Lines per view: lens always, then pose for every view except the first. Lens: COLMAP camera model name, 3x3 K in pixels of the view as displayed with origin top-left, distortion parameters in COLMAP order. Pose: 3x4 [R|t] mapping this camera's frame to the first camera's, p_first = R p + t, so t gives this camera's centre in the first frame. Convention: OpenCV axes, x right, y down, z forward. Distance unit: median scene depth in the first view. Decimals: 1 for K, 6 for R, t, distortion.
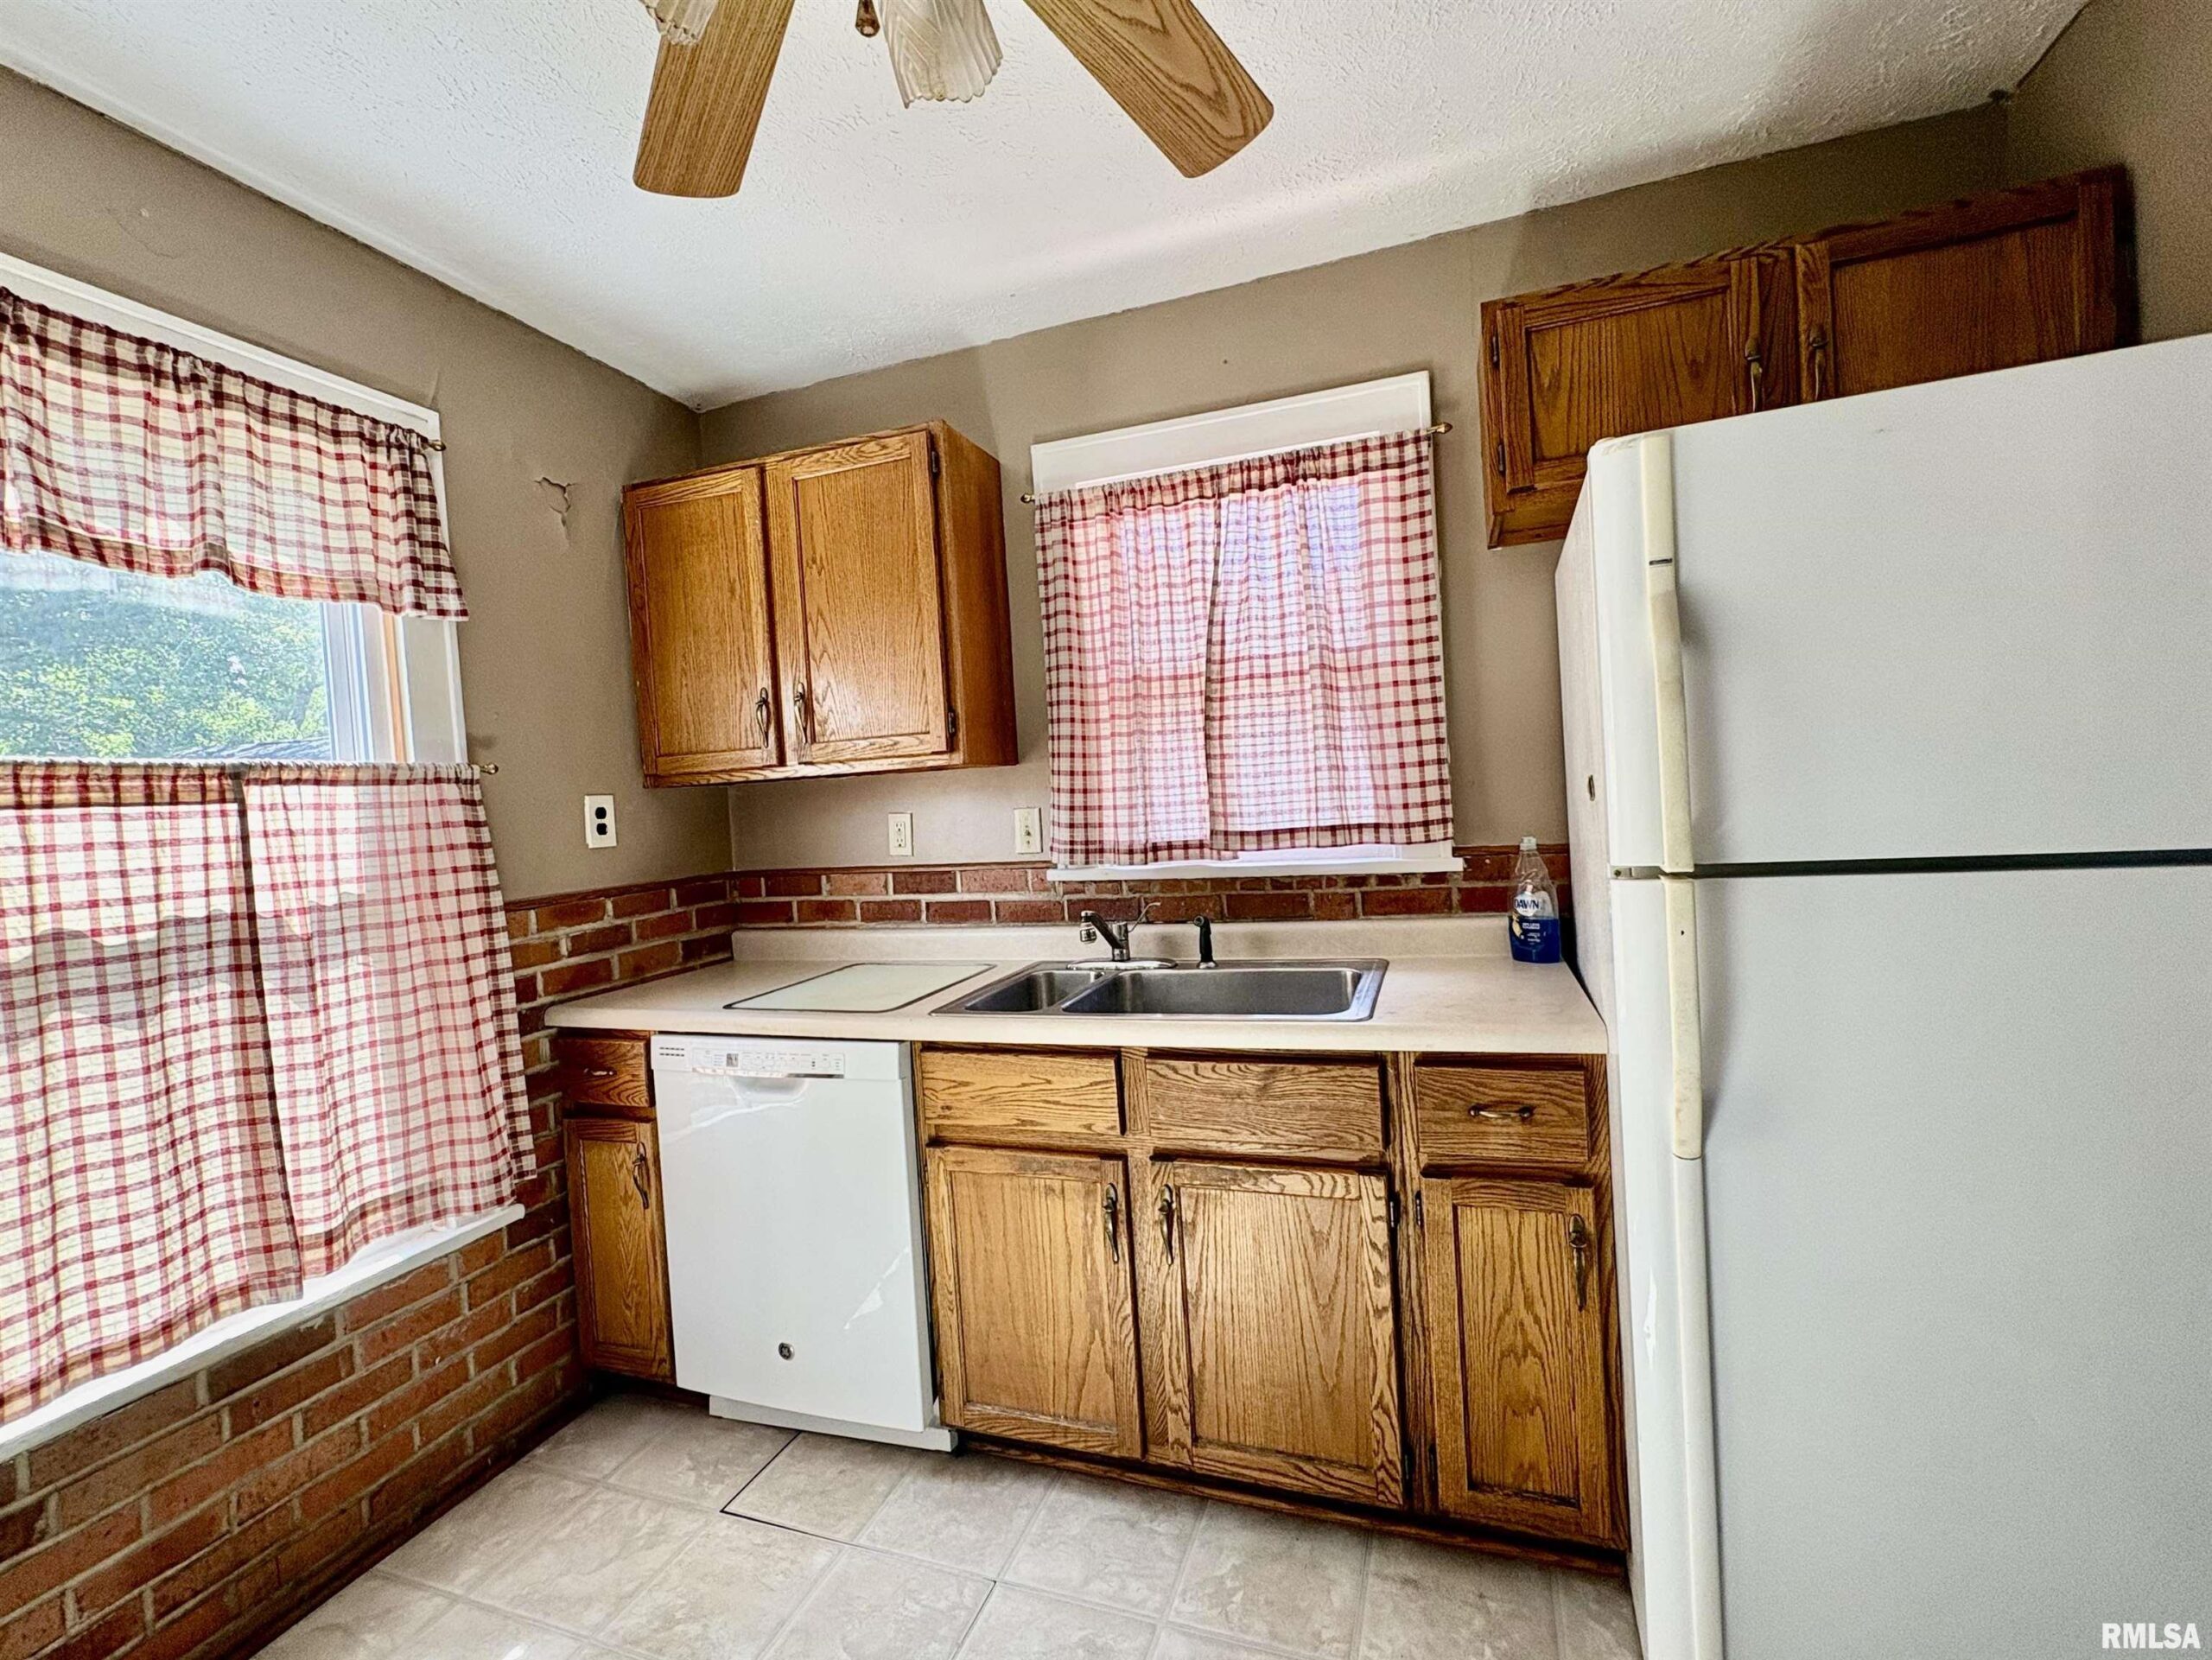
lens RADIAL K [[974.5, 0, 1106.0], [0, 974.5, 830.0], [0, 0, 1]] dist [0.002087, -0.000427]
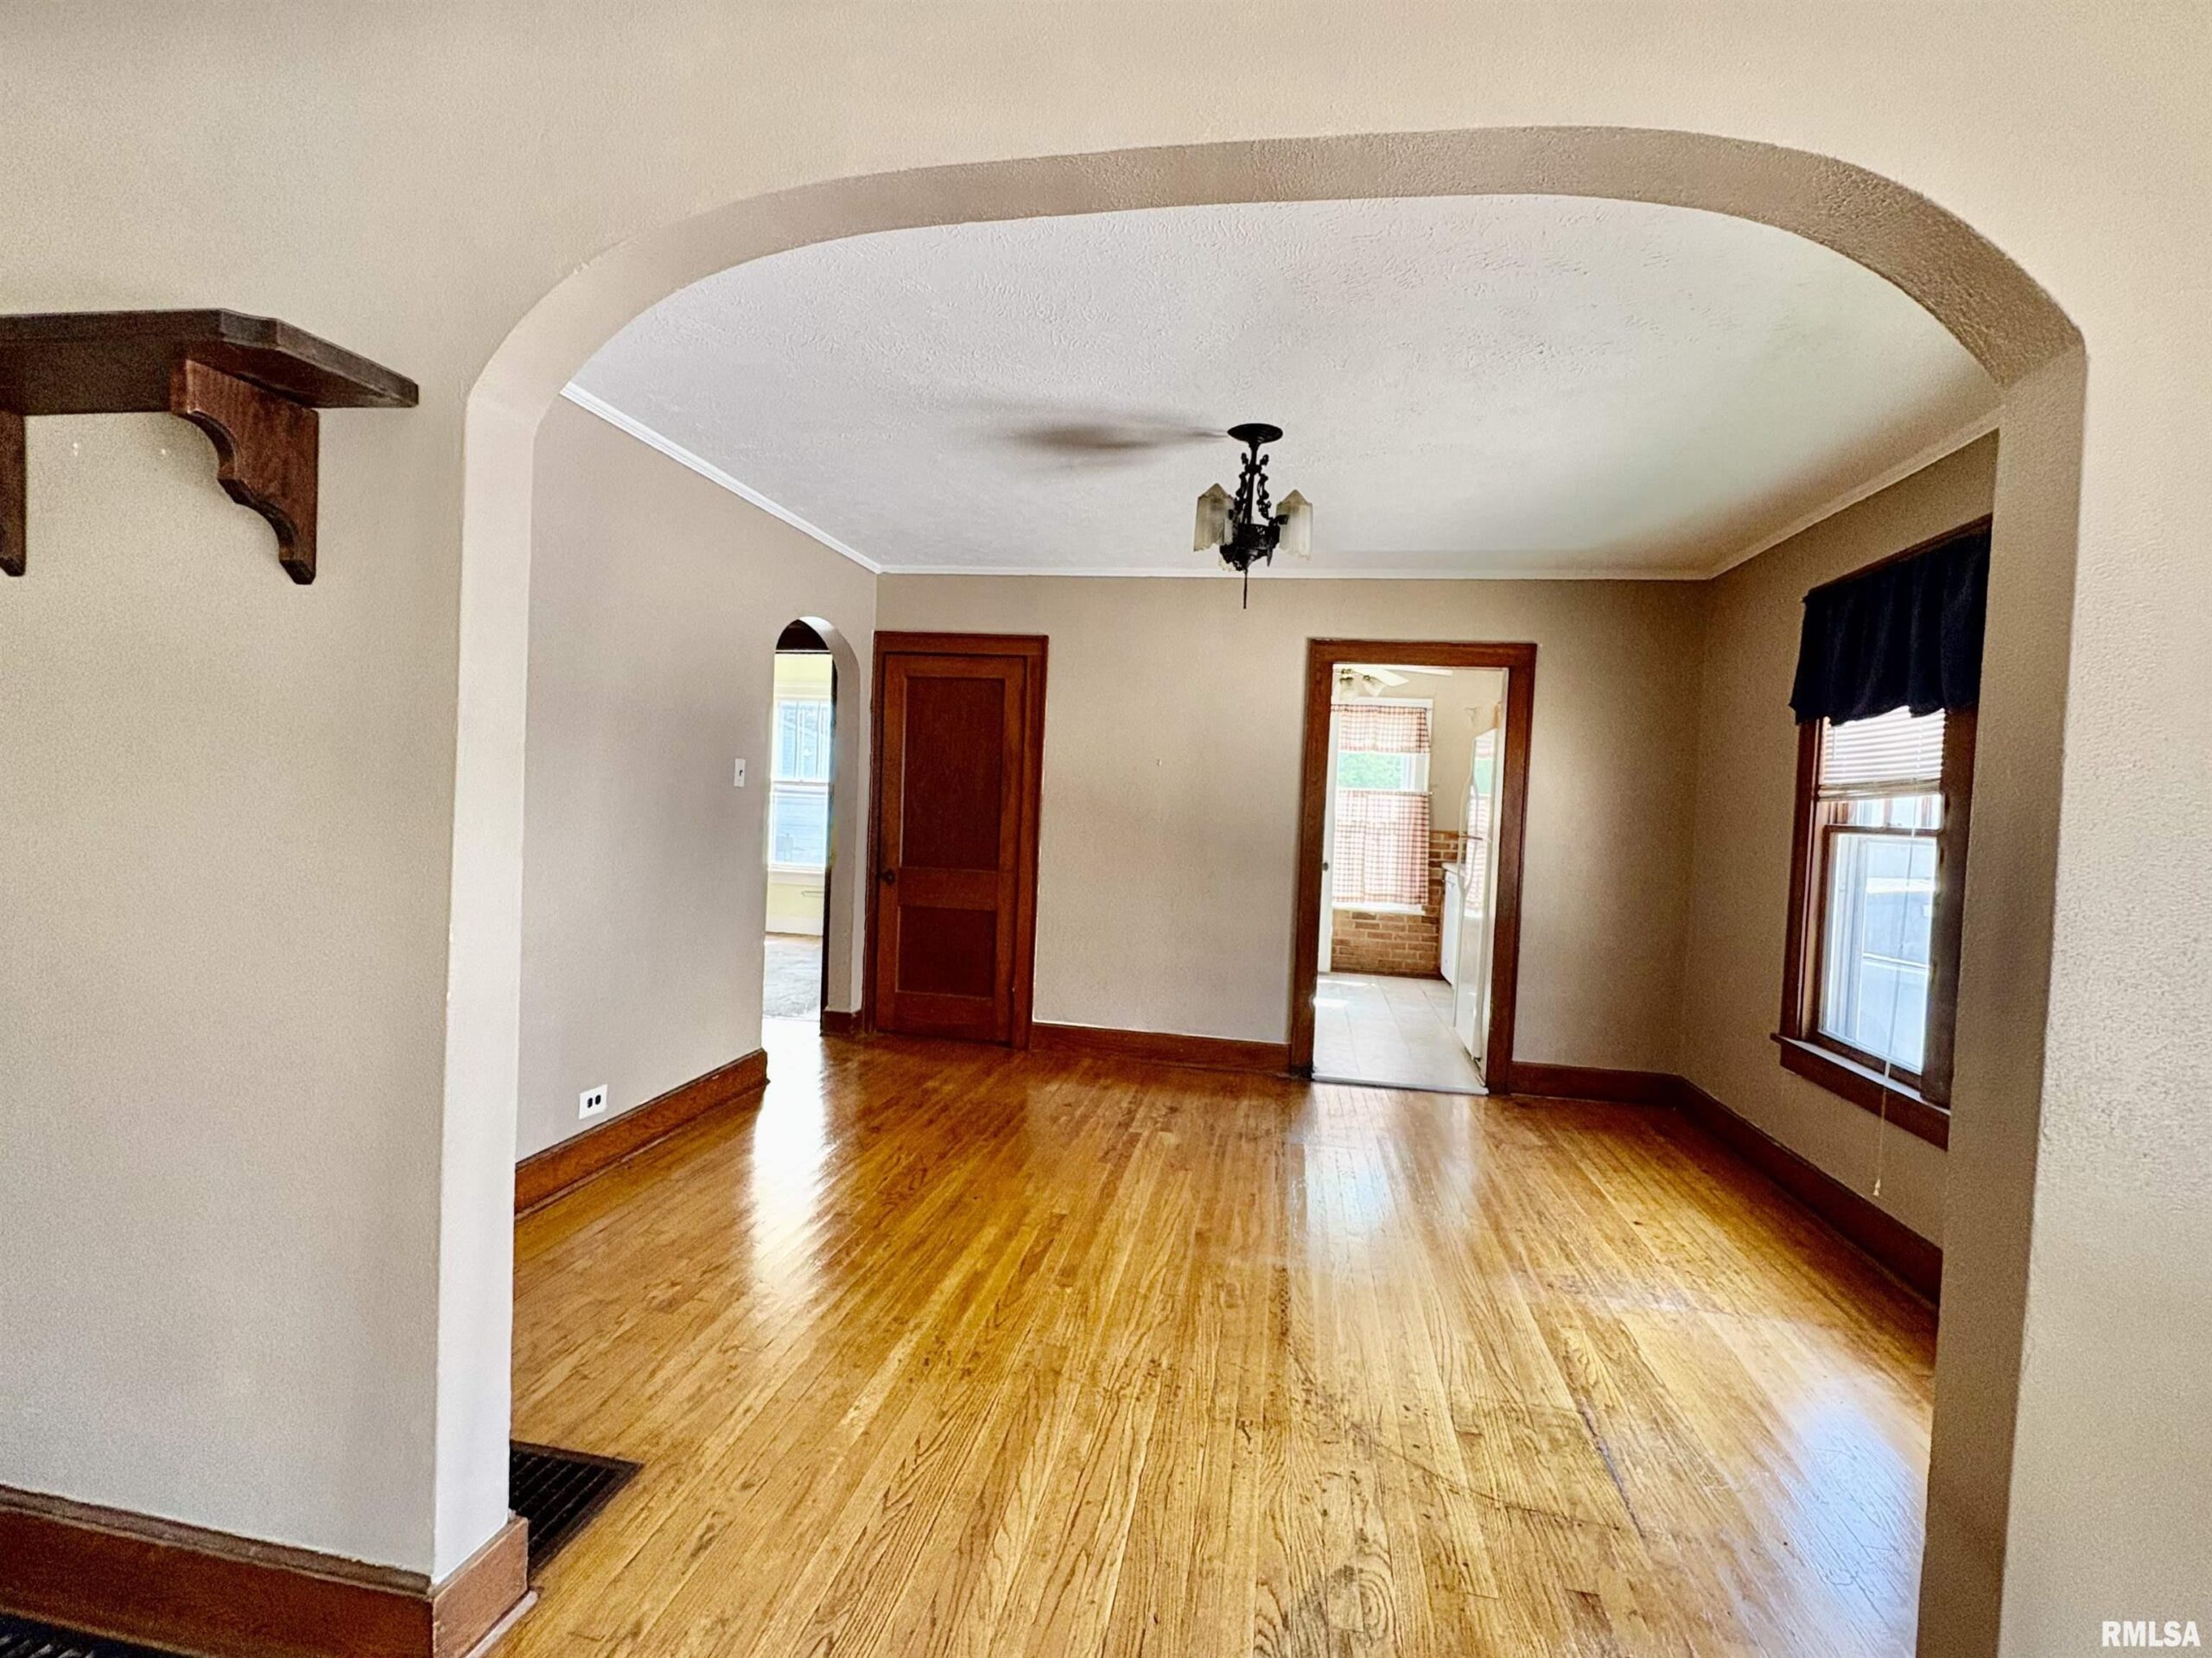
lens RADIAL K [[996.6, 0, 1106.0], [0, 996.6, 828.4], [0, 0, 1]] dist [-0.000509, 0.000668]
pose [[0.154711, 0.101100, -0.982773, 3.324955], [-0.090649, 0.992007, 0.087779, -0.172586], [0.983792, 0.075507, 0.162639, -0.948551]]
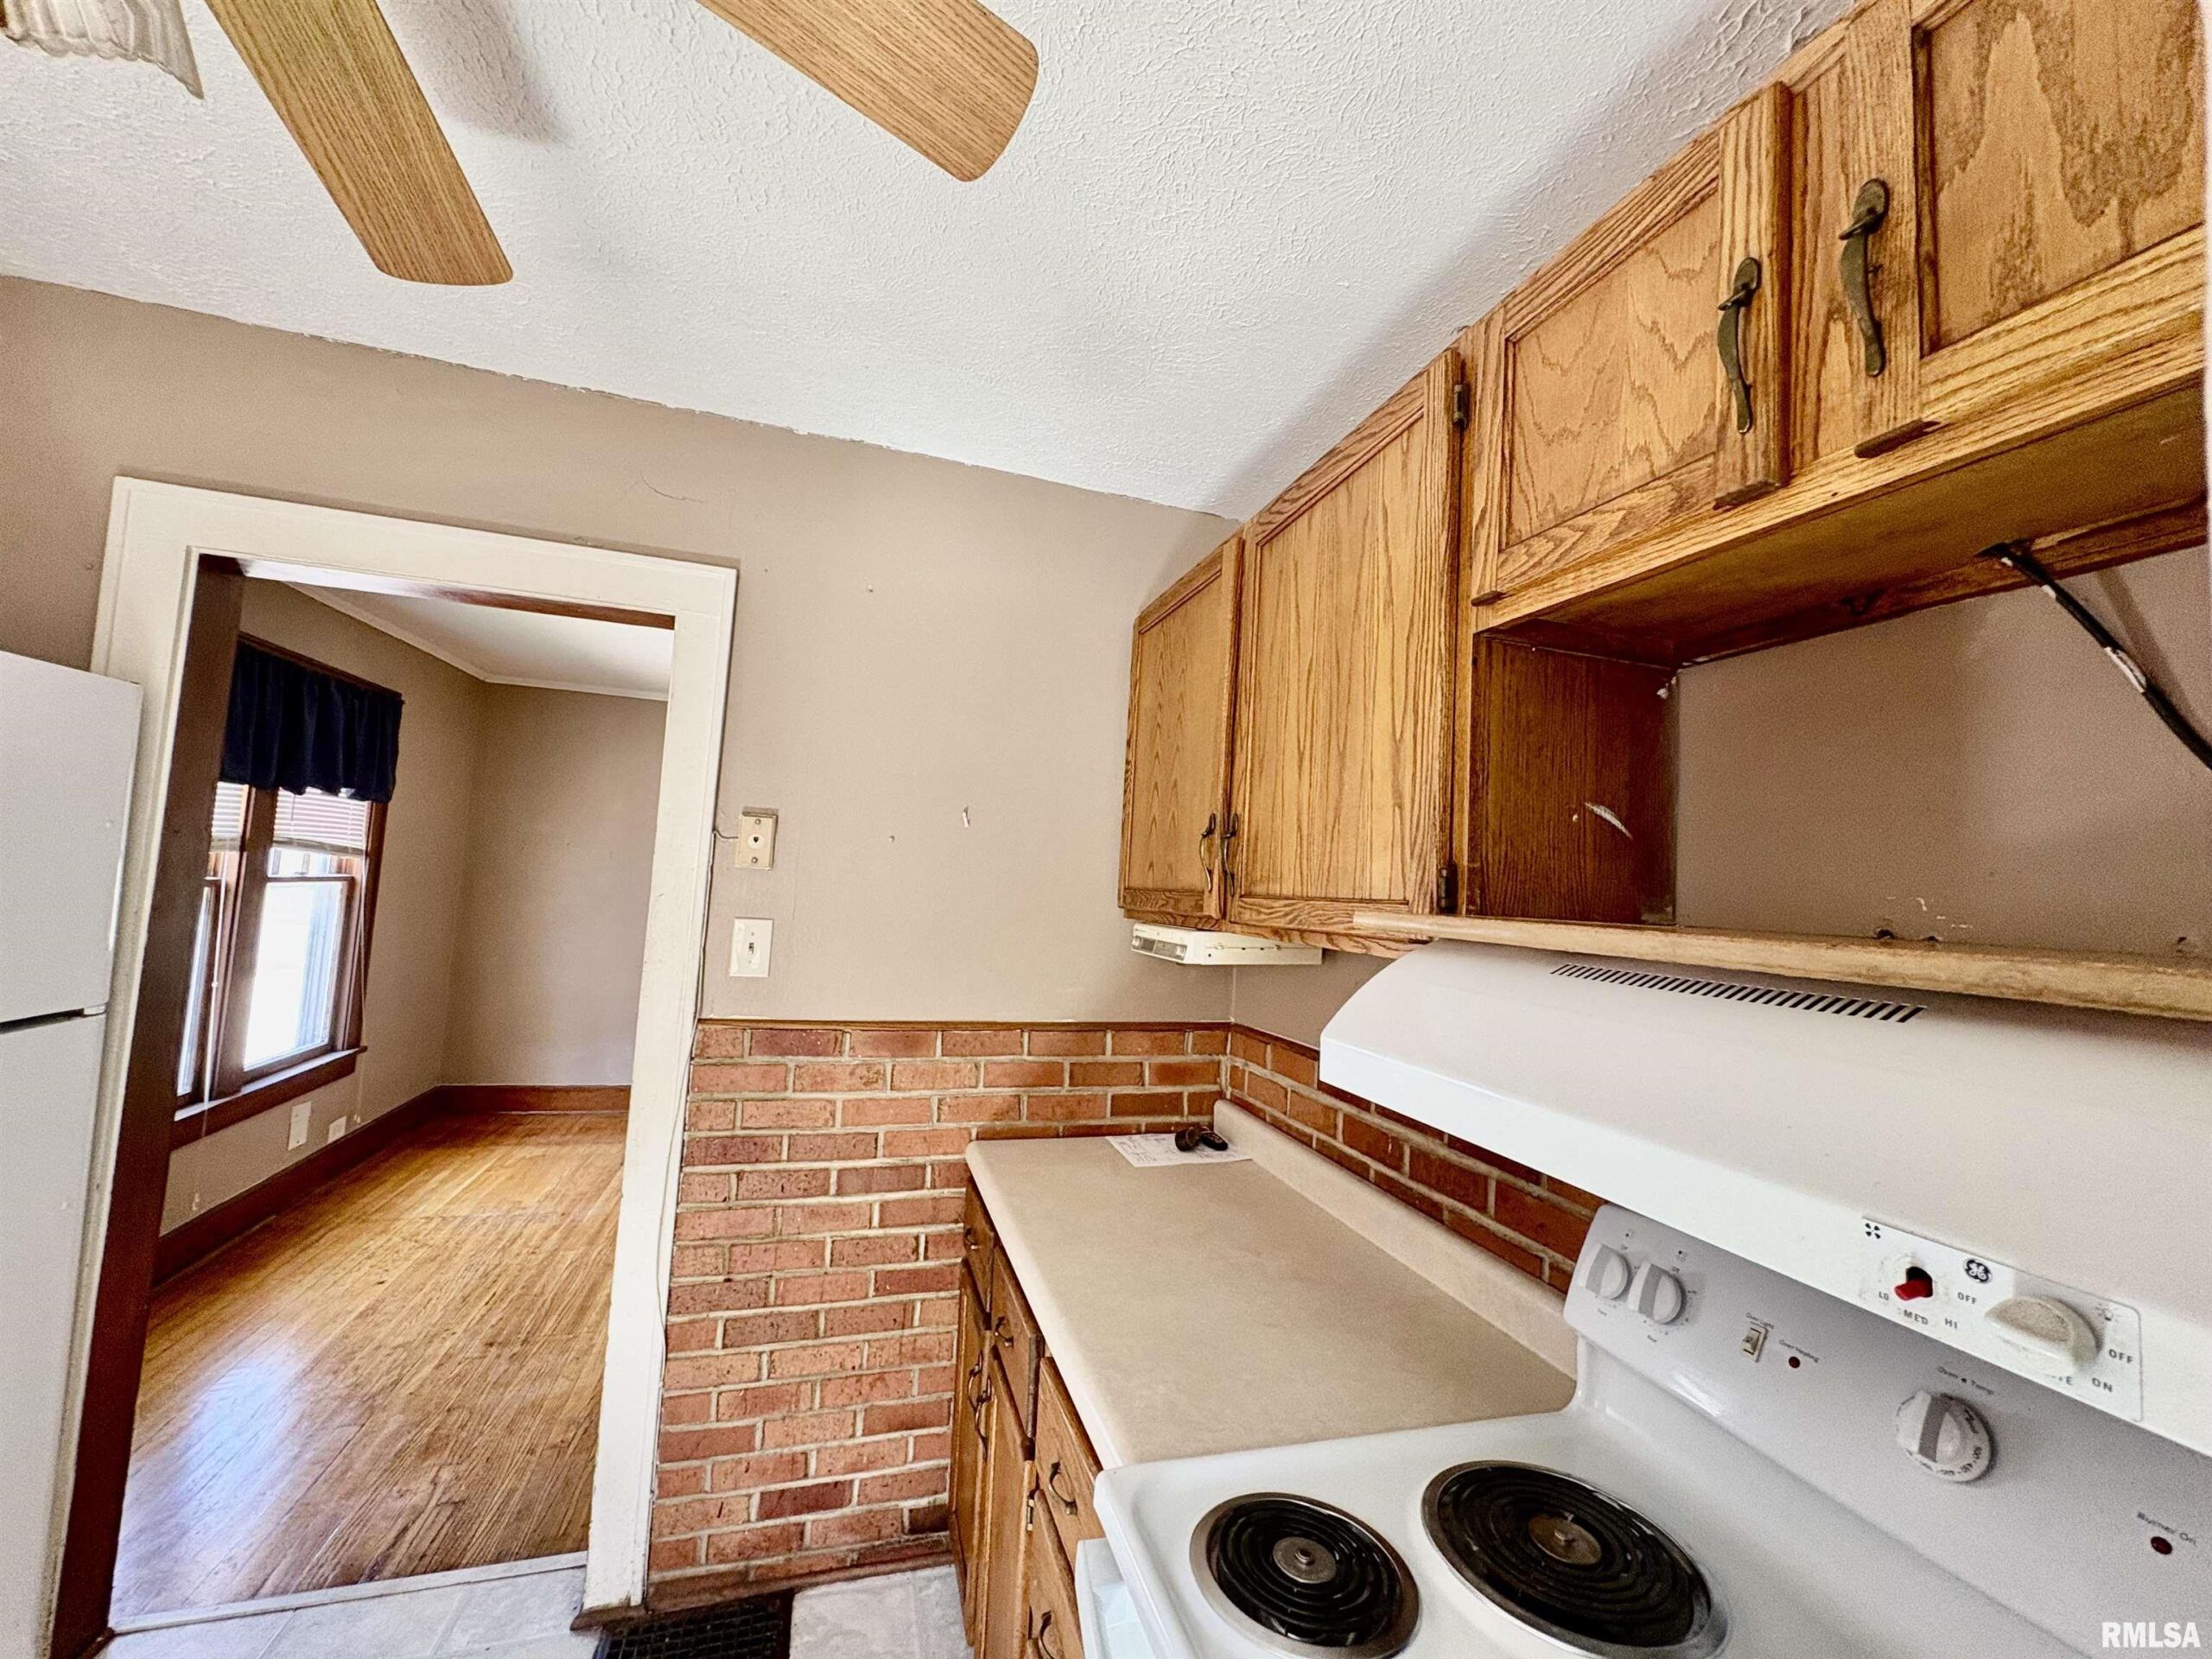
lens RADIAL K [[882.0, 0, 1106.0], [0, 882.0, 829.5], [0, 0, 1]] dist [0.001442, 0.000248]
pose [[-0.595778, 0.077935, 0.799359, -0.512115], [0.006887, 0.995740, -0.091948, -0.076624], [-0.803120, -0.049275, -0.593776, 0.304241]]
